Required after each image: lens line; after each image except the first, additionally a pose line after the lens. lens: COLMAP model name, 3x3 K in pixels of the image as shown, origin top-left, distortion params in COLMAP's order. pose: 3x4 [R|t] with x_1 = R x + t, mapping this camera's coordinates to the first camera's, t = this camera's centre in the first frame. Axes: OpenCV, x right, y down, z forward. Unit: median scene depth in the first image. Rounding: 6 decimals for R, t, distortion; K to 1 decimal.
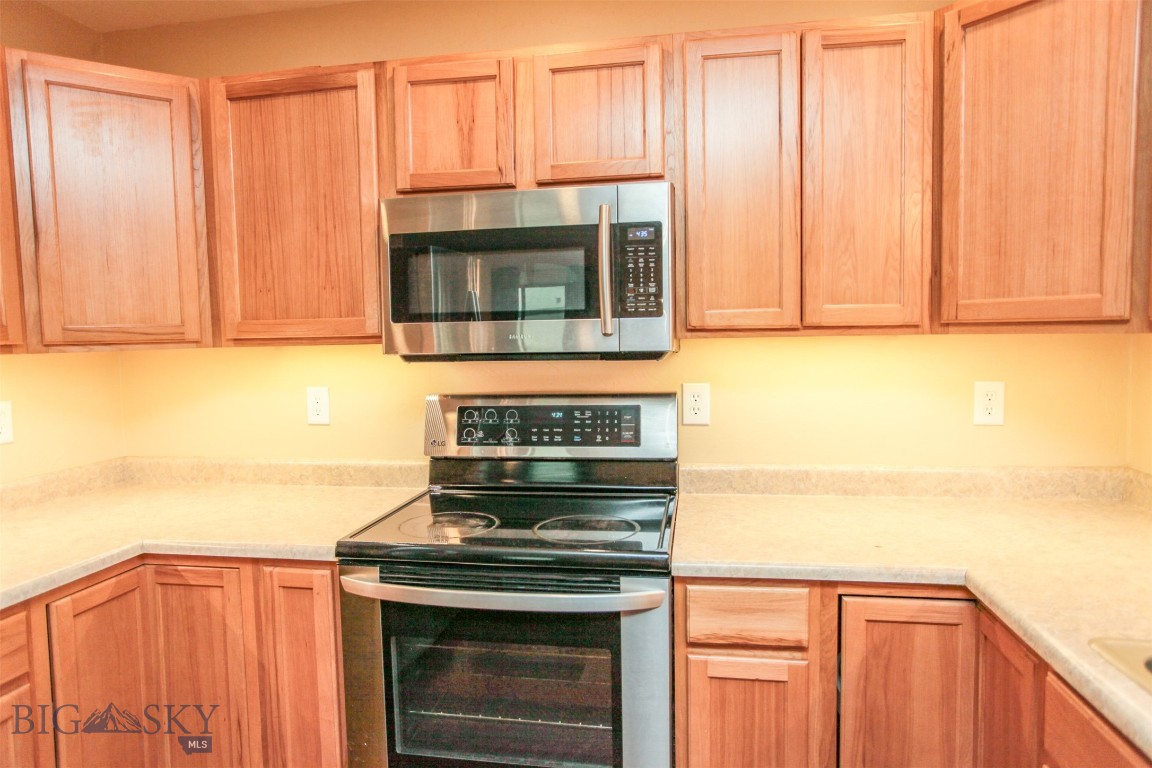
lens RADIAL K [[703.5, 0, 572.2], [0, 703.5, 379.2], [0, 0, 1]] dist [-0.062836, 0.050250]
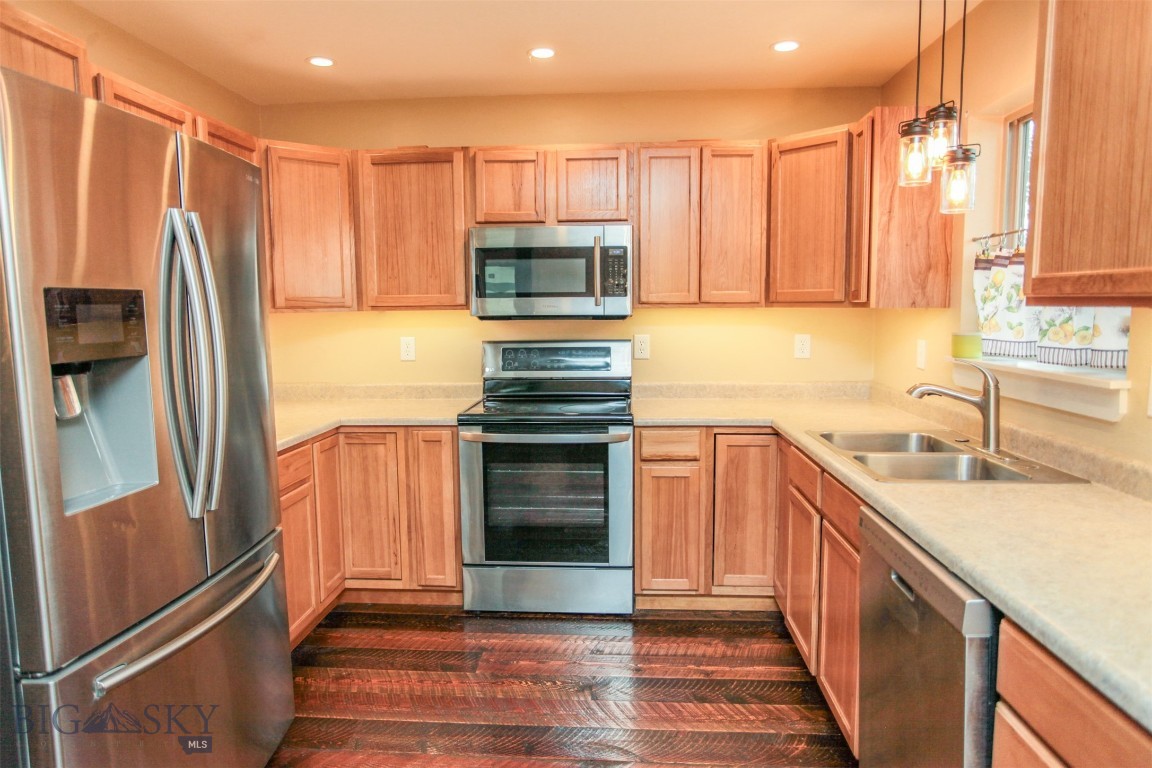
lens RADIAL K [[712.4, 0, 573.1], [0, 712.4, 380.2], [0, 0, 1]] dist [-0.062793, 0.046075]
pose [[0.994207, -0.000391, 0.107480, -0.218582], [-0.003727, 0.999267, 0.038107, 0.062422], [-0.107416, -0.038287, 0.993477, -0.879831]]
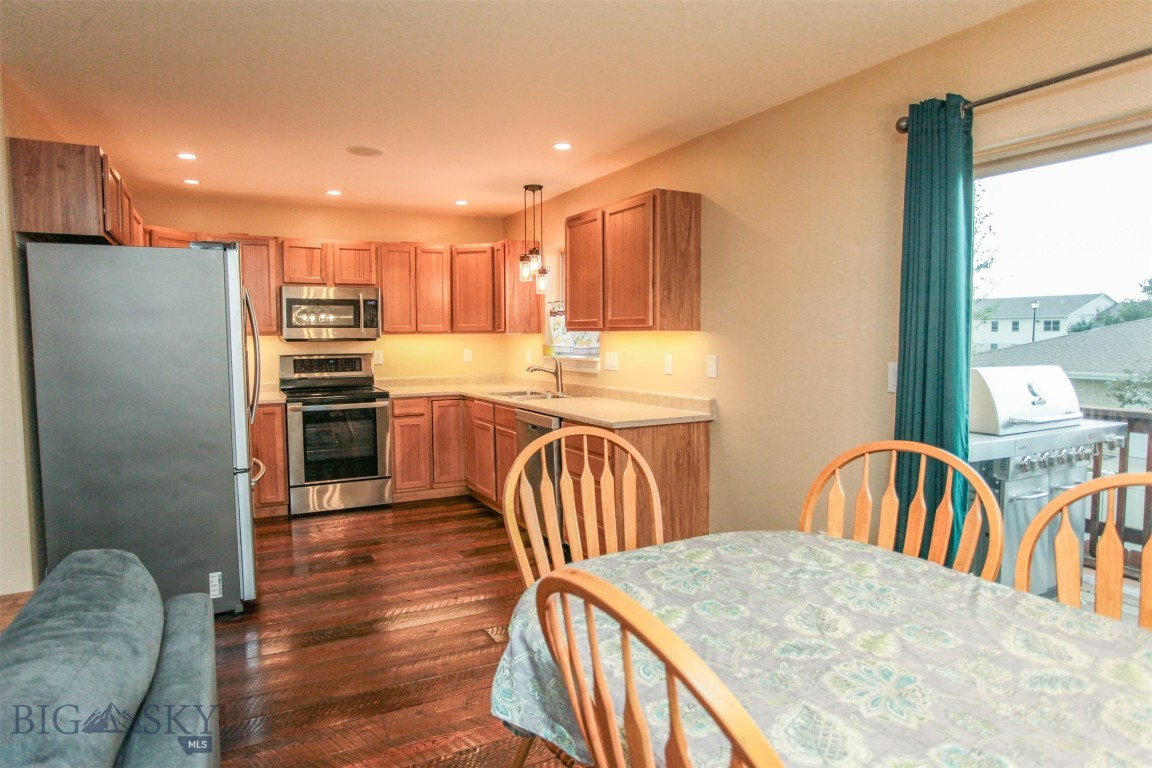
lens RADIAL K [[686.2, 0, 576.0], [0, 686.2, 384.0], [0, 0, 1]] dist [-0.083209, -0.000199]
pose [[0.791440, -0.028450, 0.610585, -1.104678], [0.030023, 0.999520, 0.007656, 0.180962], [-0.610509, 0.012272, 0.791914, -2.126973]]
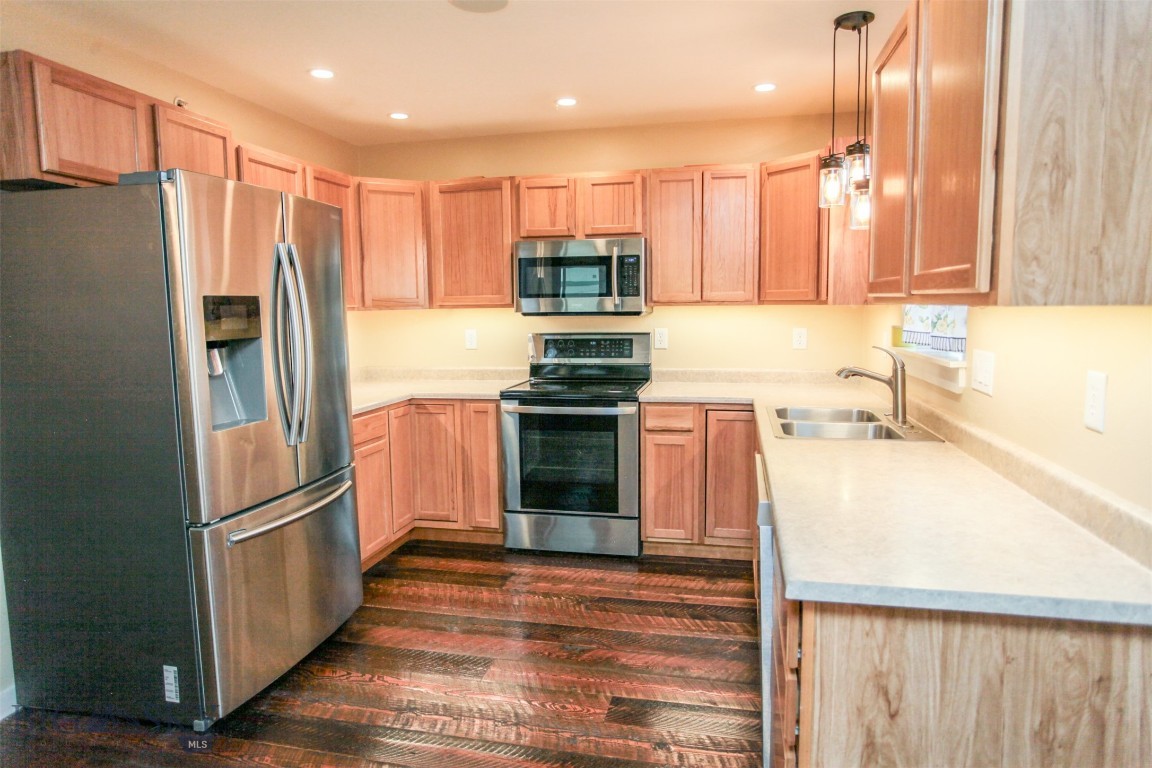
lens RADIAL K [[703.5, 0, 572.2], [0, 703.5, 379.2], [0, 0, 1]] dist [-0.062836, 0.050250]
pose [[0.998696, 0.011793, -0.049672, 0.025719], [-0.009700, 0.999063, 0.042176, 0.084651], [0.050123, -0.041639, 0.997875, -1.292228]]
